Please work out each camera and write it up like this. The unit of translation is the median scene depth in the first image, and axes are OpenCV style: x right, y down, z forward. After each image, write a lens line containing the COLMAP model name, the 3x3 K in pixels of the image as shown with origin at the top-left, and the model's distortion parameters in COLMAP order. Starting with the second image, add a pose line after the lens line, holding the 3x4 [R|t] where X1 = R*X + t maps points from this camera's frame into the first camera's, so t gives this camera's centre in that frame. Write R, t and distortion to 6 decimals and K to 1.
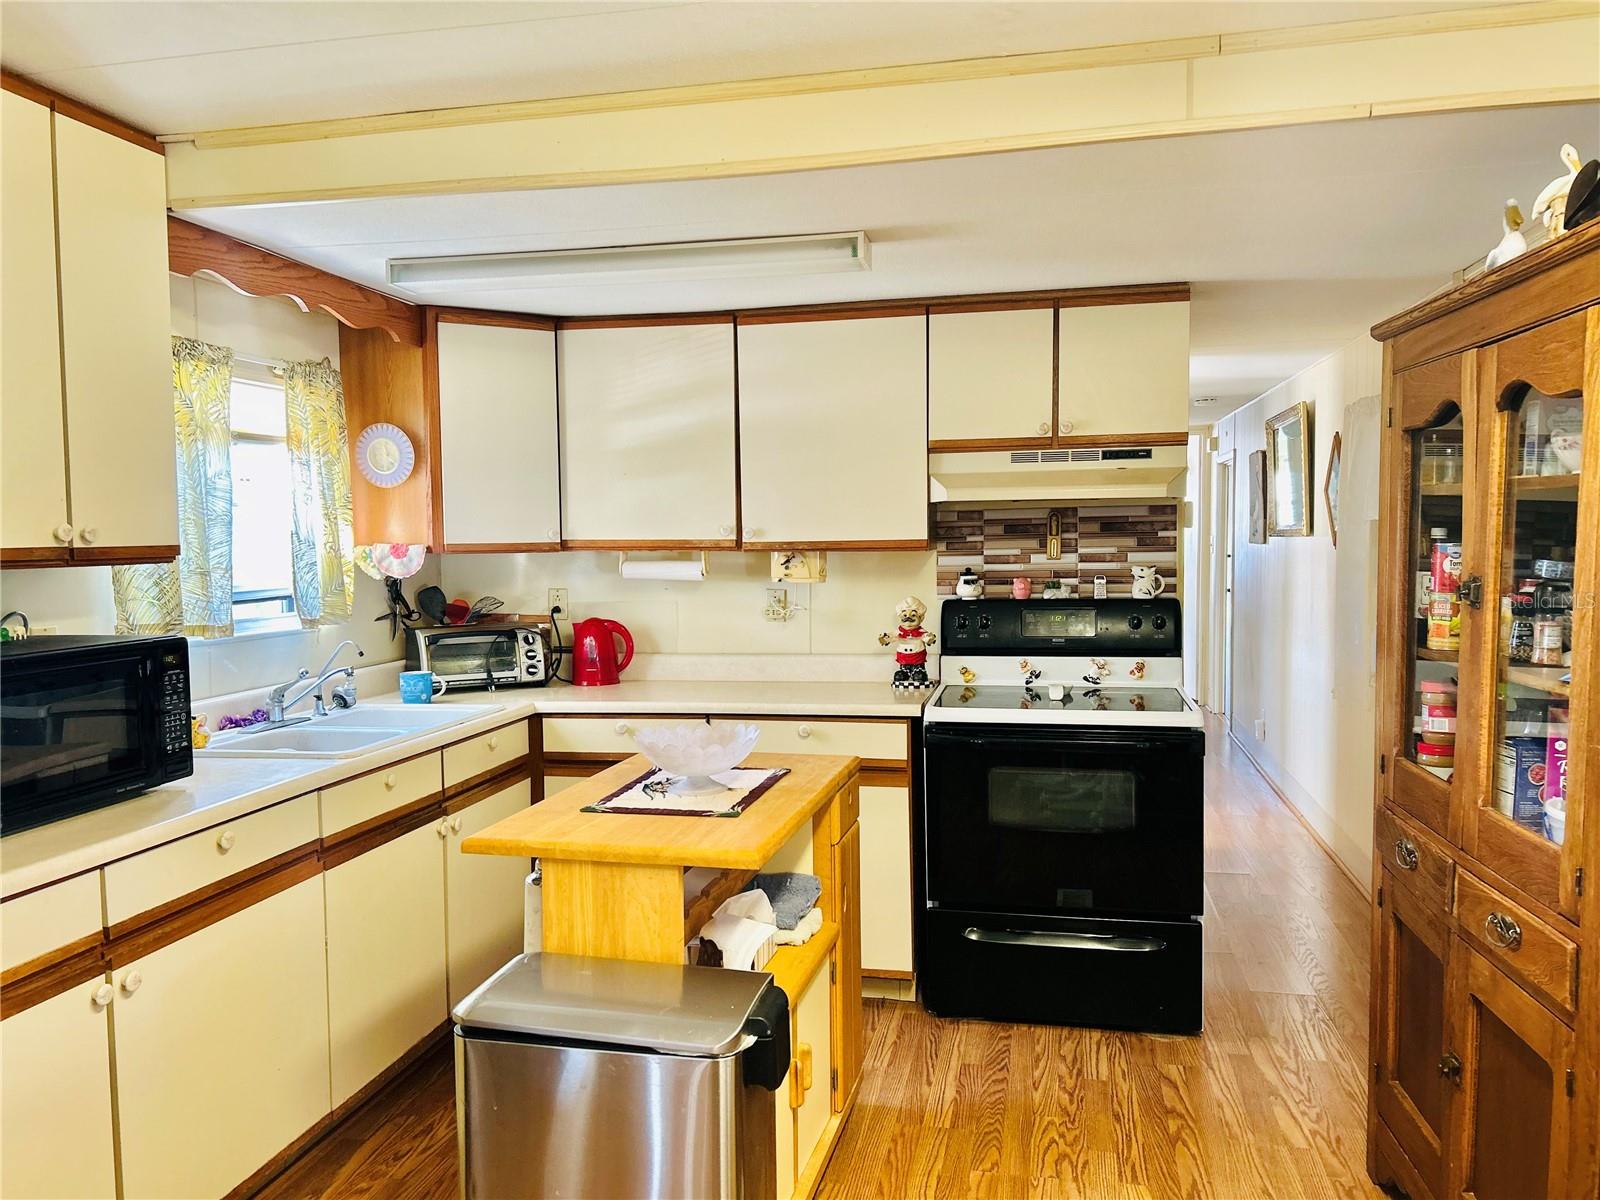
lens RADIAL K [[1189.3, 0, 770.5], [0, 1189.3, 604.8], [0, 0, 1]] dist [0.072608, -0.083117]
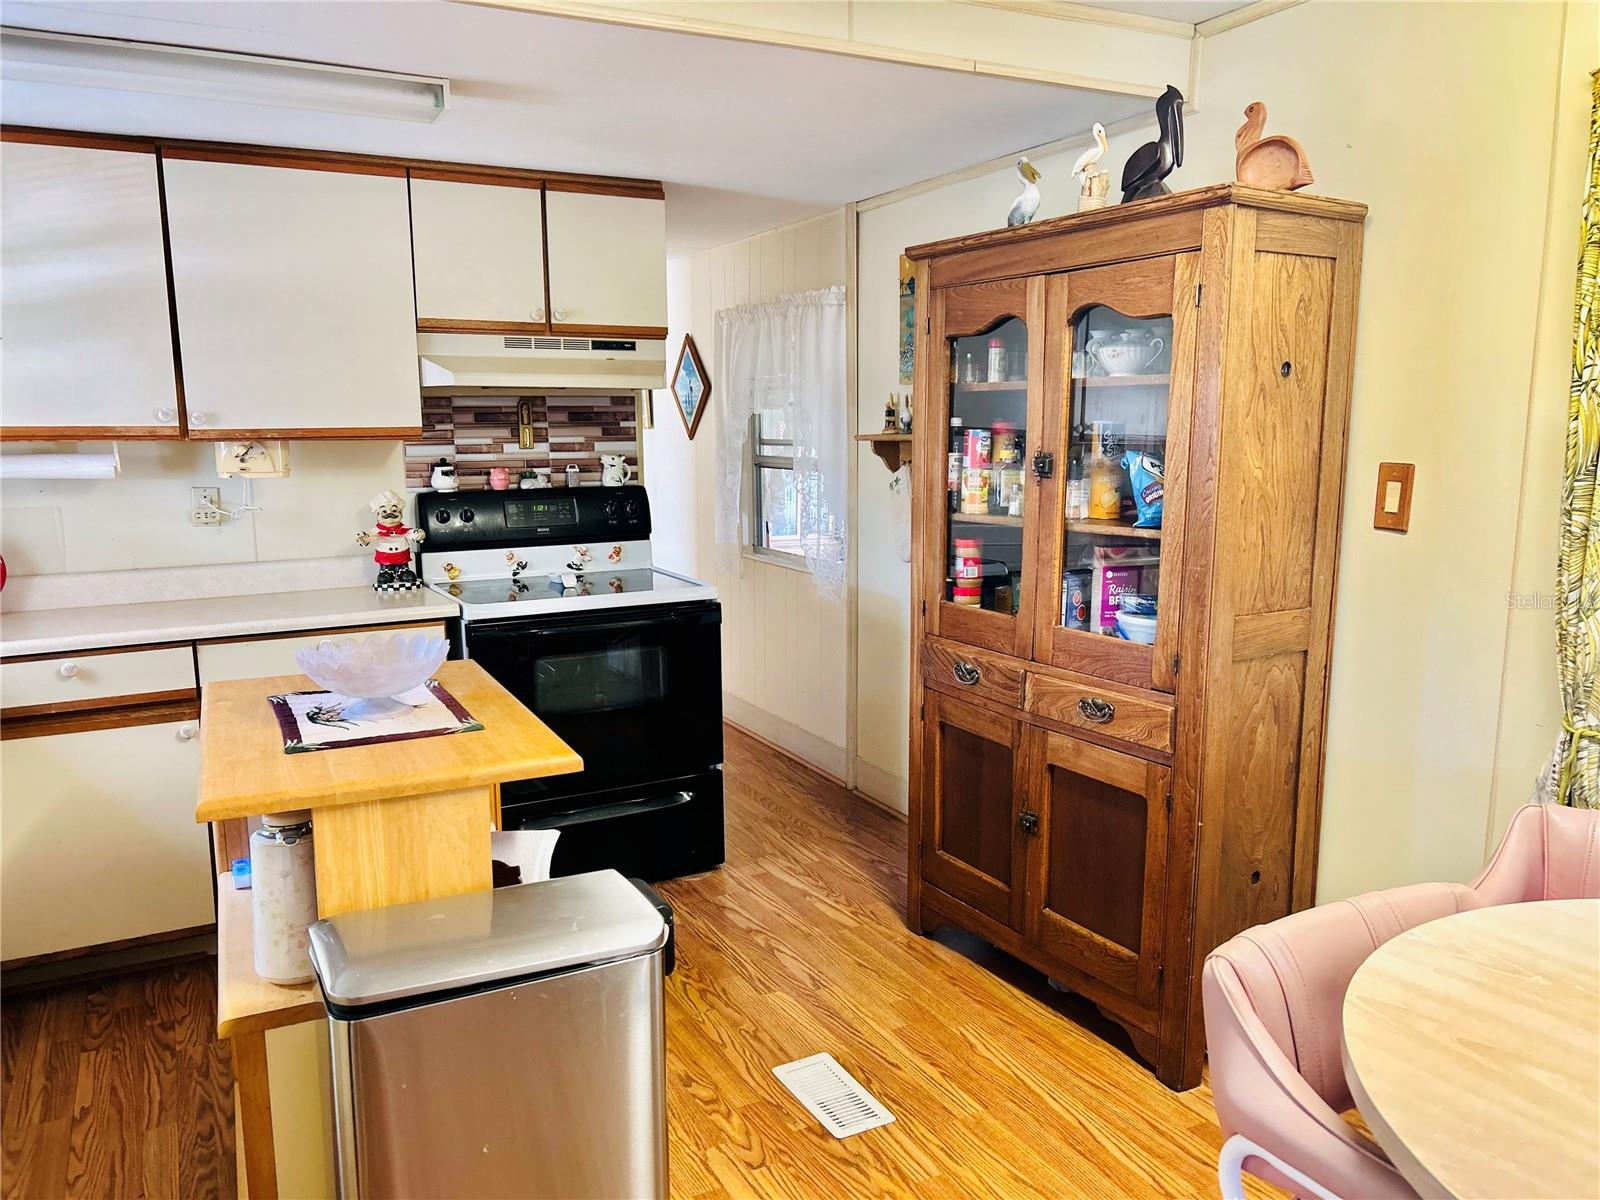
lens RADIAL K [[1199.4, 0, 798.5], [0, 1199.4, 607.9], [0, 0, 1]] dist [0.089816, -0.108681]
pose [[0.766815, -0.093547, 0.635015, -0.276033], [0.037690, 0.994178, 0.100943, 0.000794], [-0.640761, -0.053471, 0.765876, 0.089704]]
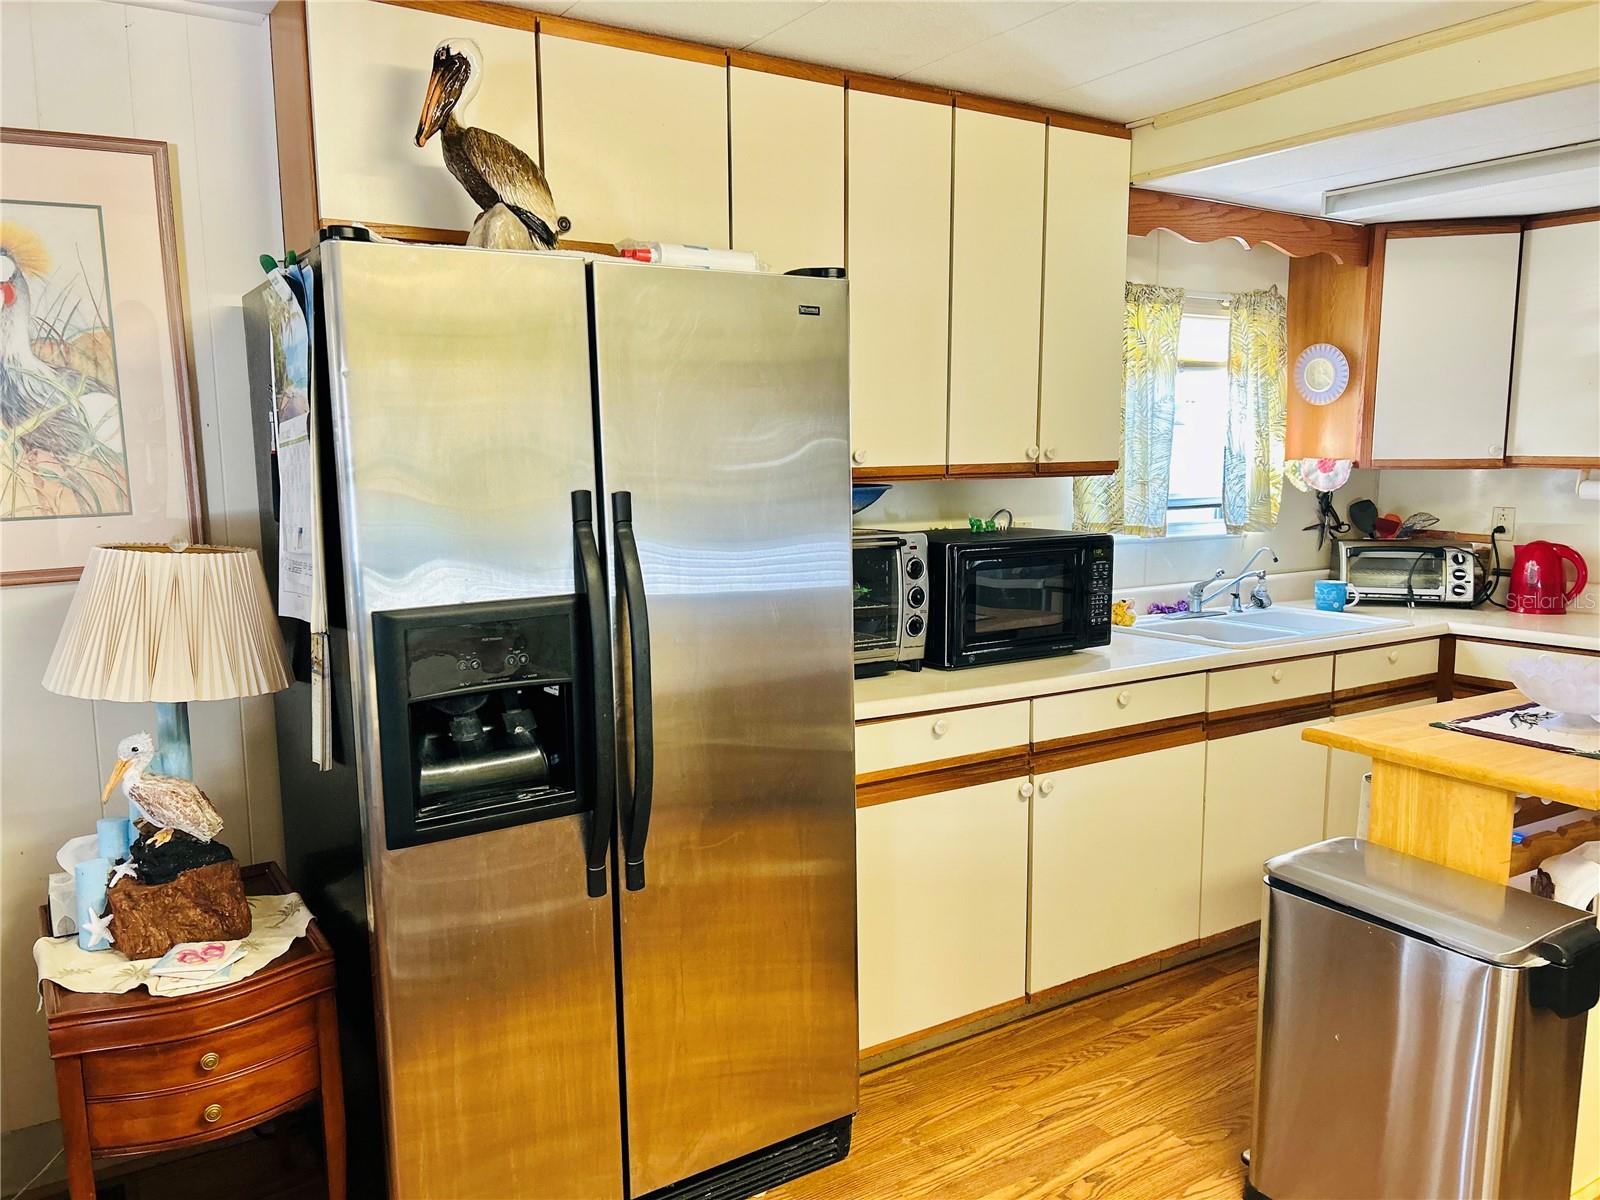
lens RADIAL K [[1199.4, 0, 798.5], [0, 1199.4, 607.9], [0, 0, 1]] dist [0.089816, -0.108681]
pose [[0.710164, 0.105026, -0.696159, 0.119059], [-0.046957, 0.993675, 0.102010, -0.007819], [0.702469, -0.039754, 0.710603, -0.092662]]
